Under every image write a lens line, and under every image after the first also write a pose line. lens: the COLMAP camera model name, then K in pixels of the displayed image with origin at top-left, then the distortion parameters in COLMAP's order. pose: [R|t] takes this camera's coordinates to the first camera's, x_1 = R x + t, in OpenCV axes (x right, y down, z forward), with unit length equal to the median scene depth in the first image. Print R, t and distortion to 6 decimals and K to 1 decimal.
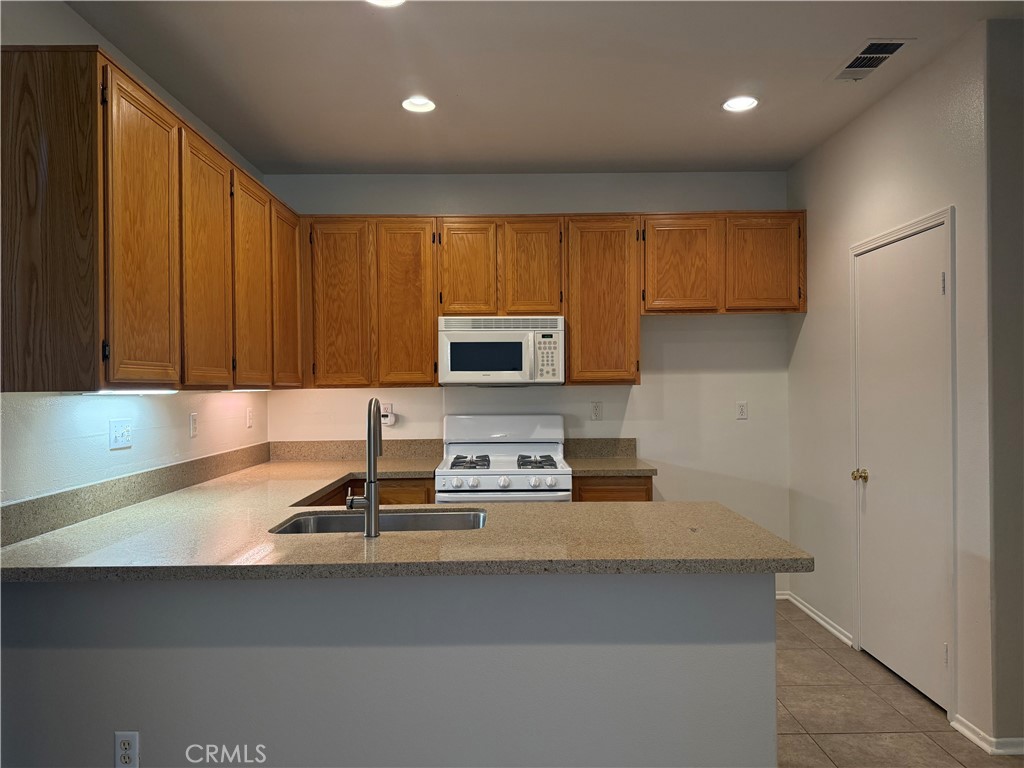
lens RADIAL K [[716.4, 0, 512.0], [0, 716.4, 384.0], [0, 0, 1]] dist [0.070805, -0.109002]
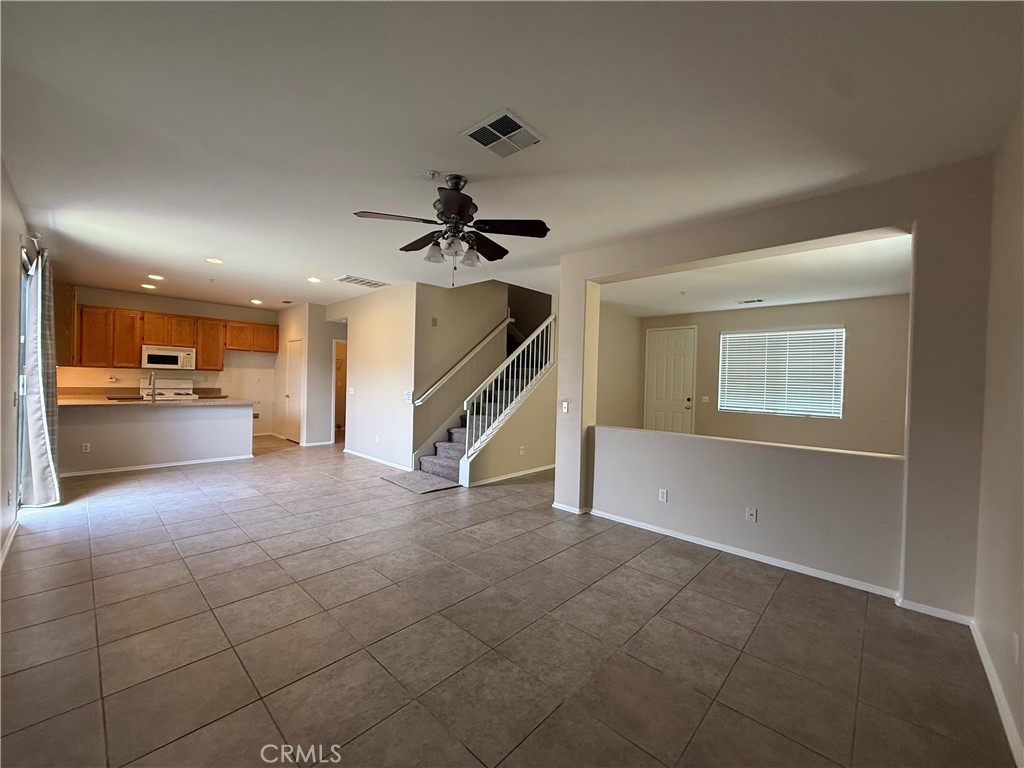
lens RADIAL K [[405.0, 0, 507.9], [0, 405.0, 384.5], [0, 0, 1]] dist [0.001679, 0.000360]
pose [[0.690222, 0.020004, 0.723321, -0.267515], [-0.032302, 0.999473, 0.003183, 0.014071], [-0.722877, -0.025562, 0.690504, -1.243262]]
